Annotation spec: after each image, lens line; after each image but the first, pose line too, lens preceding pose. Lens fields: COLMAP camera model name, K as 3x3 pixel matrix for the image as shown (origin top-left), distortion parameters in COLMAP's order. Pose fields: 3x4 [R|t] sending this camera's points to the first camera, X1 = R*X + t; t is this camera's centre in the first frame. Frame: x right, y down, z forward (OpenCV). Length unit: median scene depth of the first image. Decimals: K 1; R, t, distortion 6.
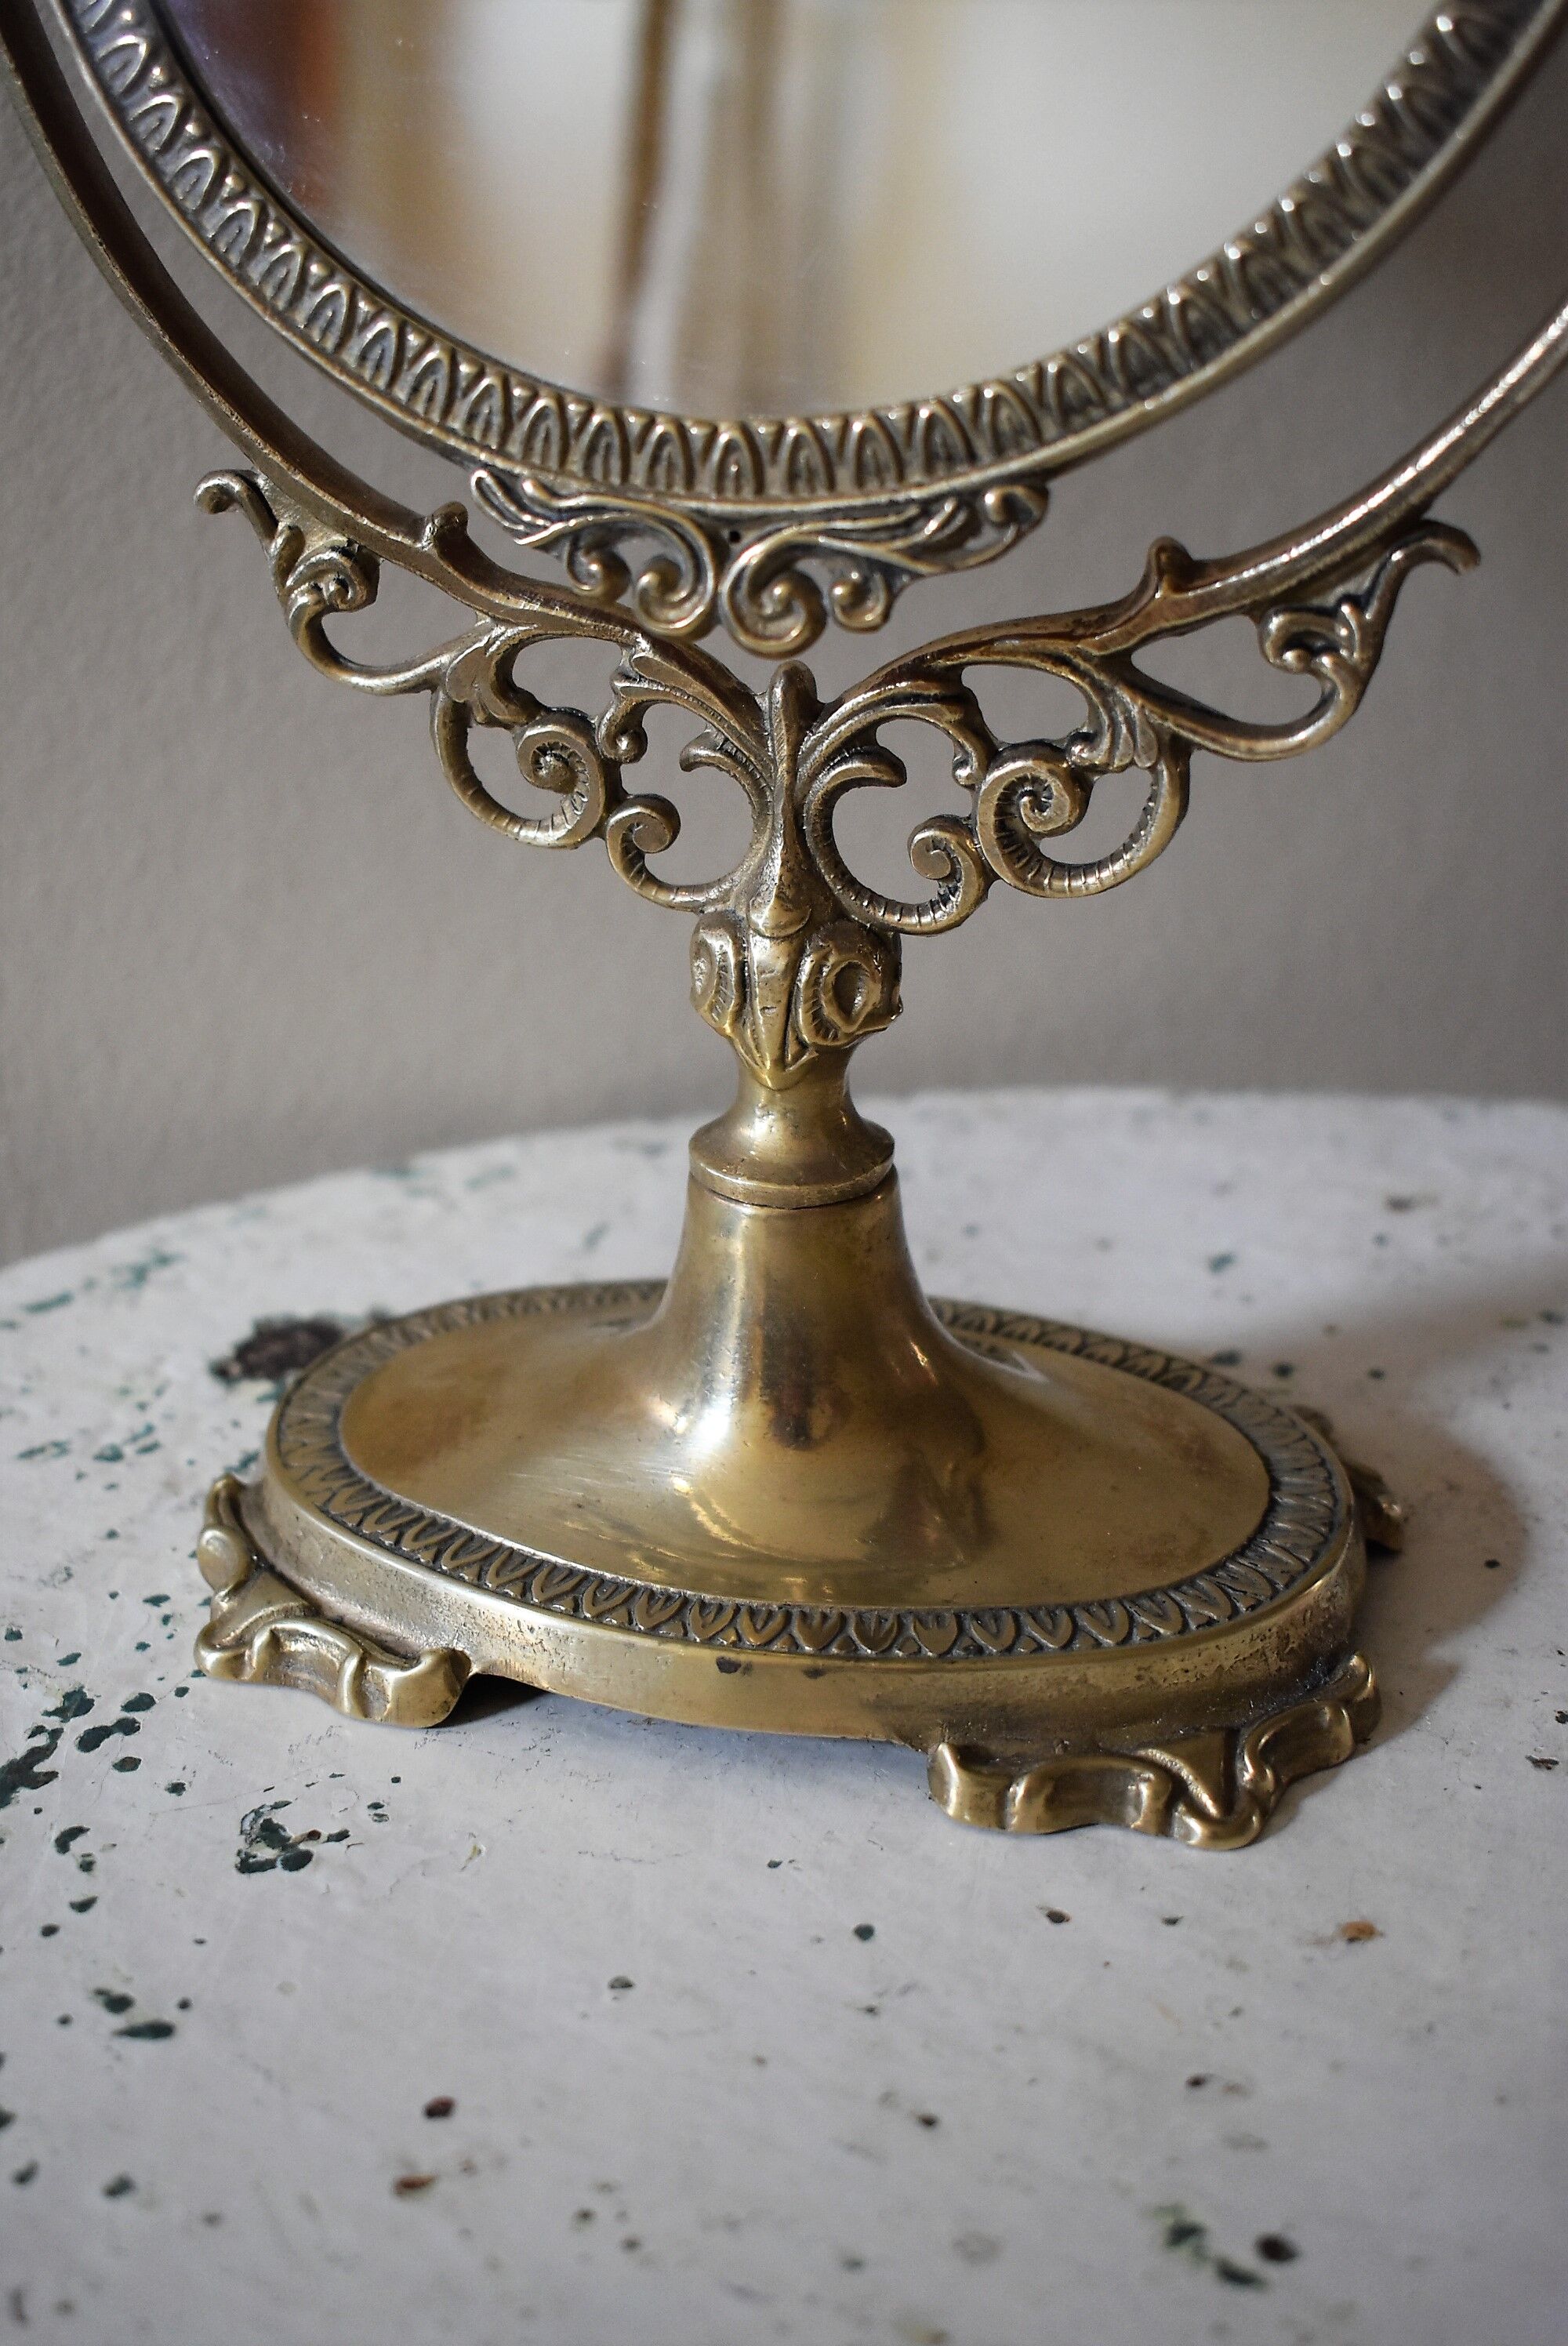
lens RADIAL K [[2763.7, 0, 793.3], [0, 2763.7, 1194.0], [0, 0, 1]] dist [-0.086024, 0.000000]
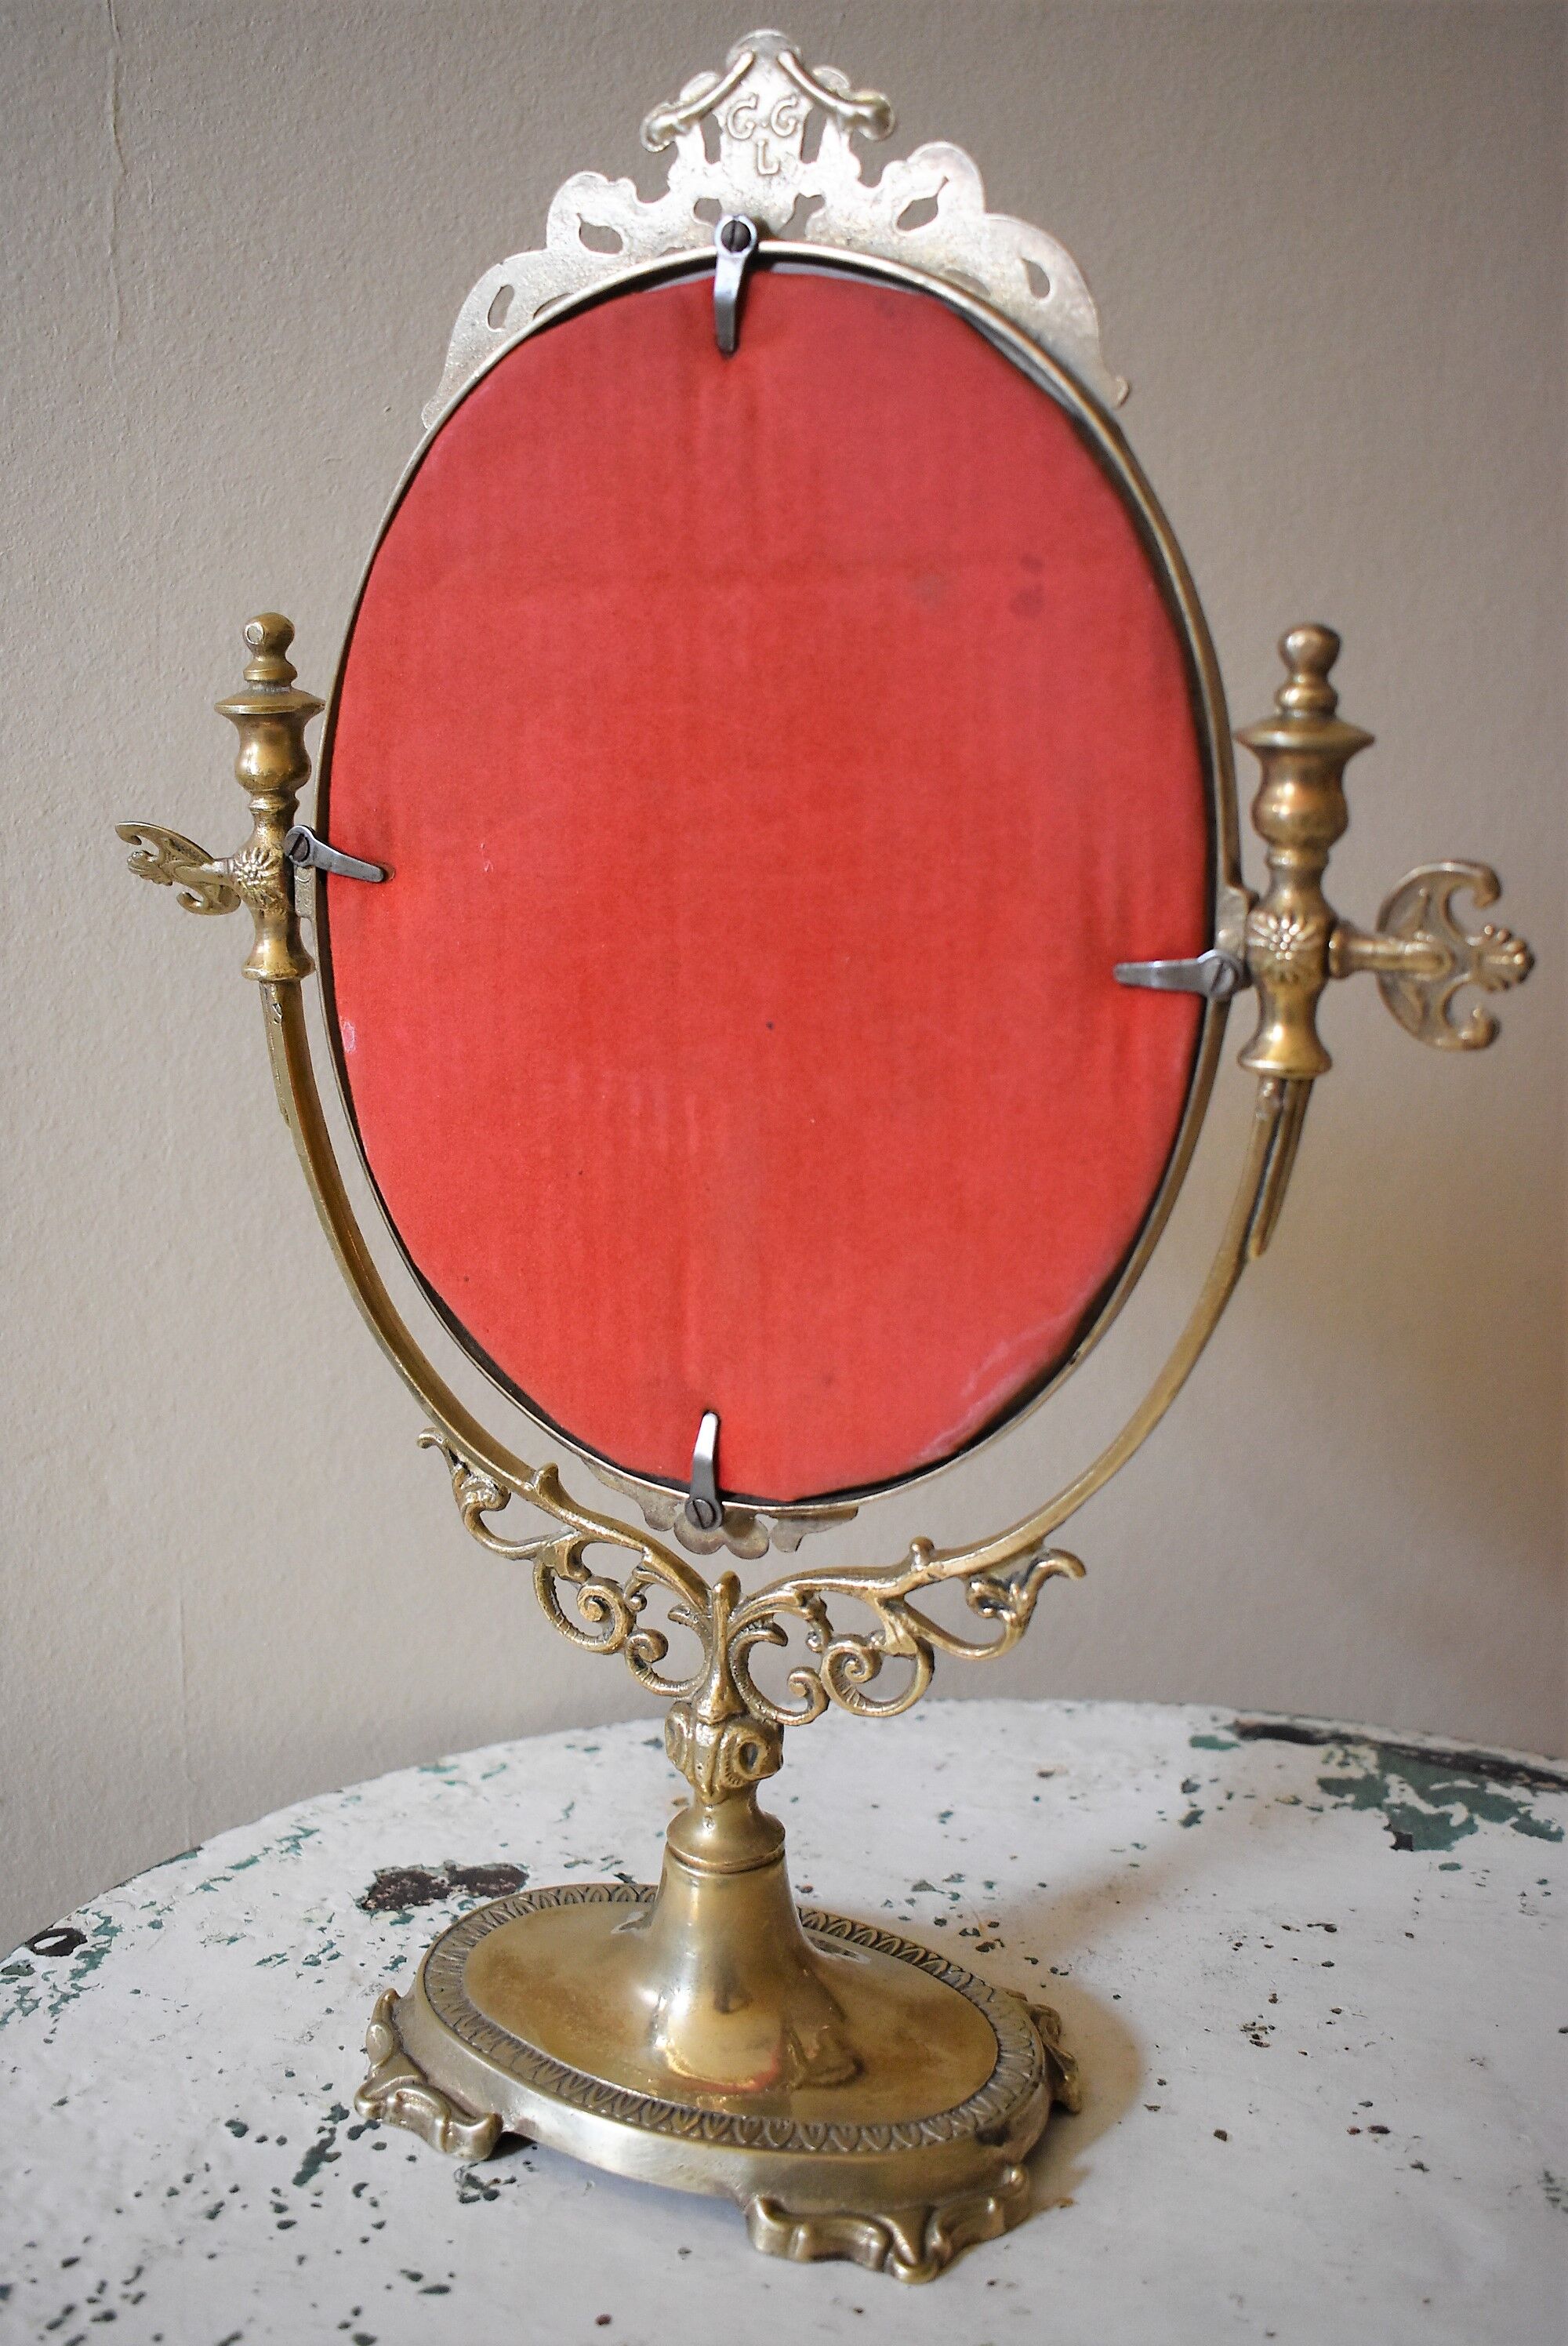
lens RADIAL K [[2377.5, 0, 785.0], [0, 2377.5, 1100.3], [0, 0, 1]] dist [-0.087397, 0.000000]
pose [[0.989972, 0.011610, 0.140784, -0.206921], [0.020735, 0.973880, -0.226115, -0.107334], [-0.139732, 0.226766, 0.963873, -0.657404]]
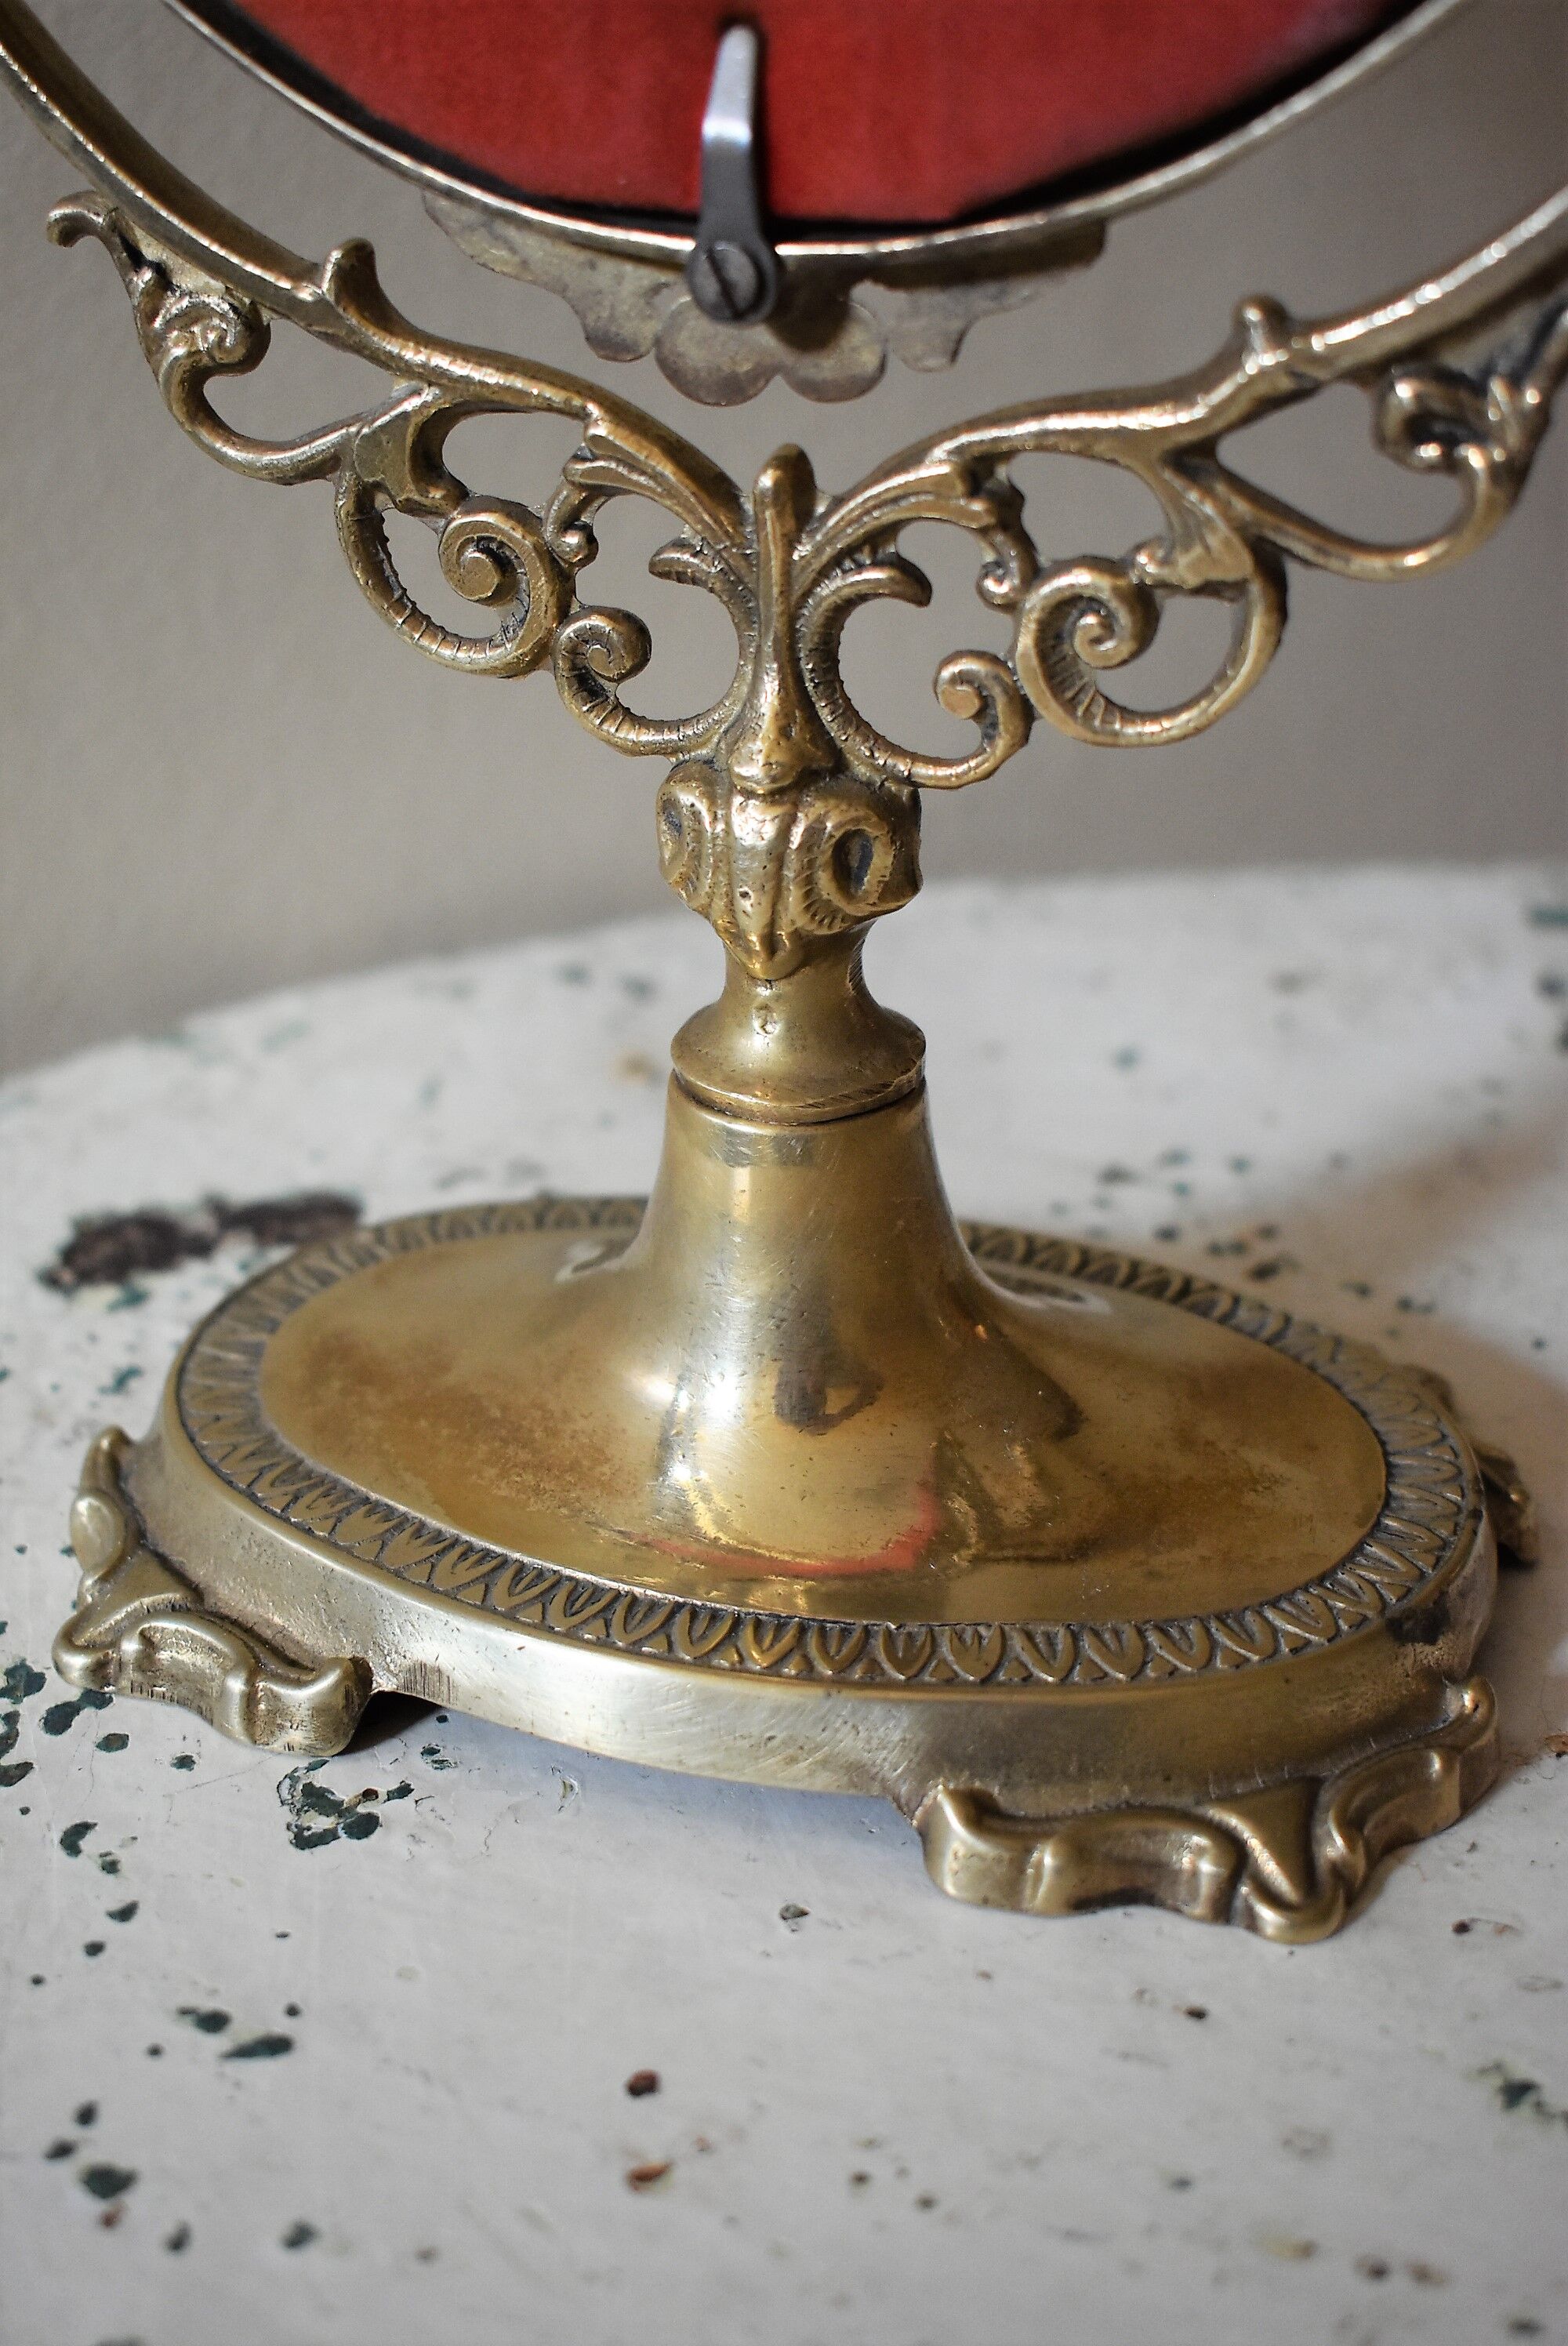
lens RADIAL K [[2947.4, 0, 790.1], [0, 2947.4, 1172.2], [0, 0, 1]] dist [-0.081453, 0.000000]
pose [[0.977104, -0.090982, 0.192329, -0.200503], [0.083535, 0.995419, 0.046500, 0.010219], [-0.195679, -0.029369, 0.980228, 0.088376]]
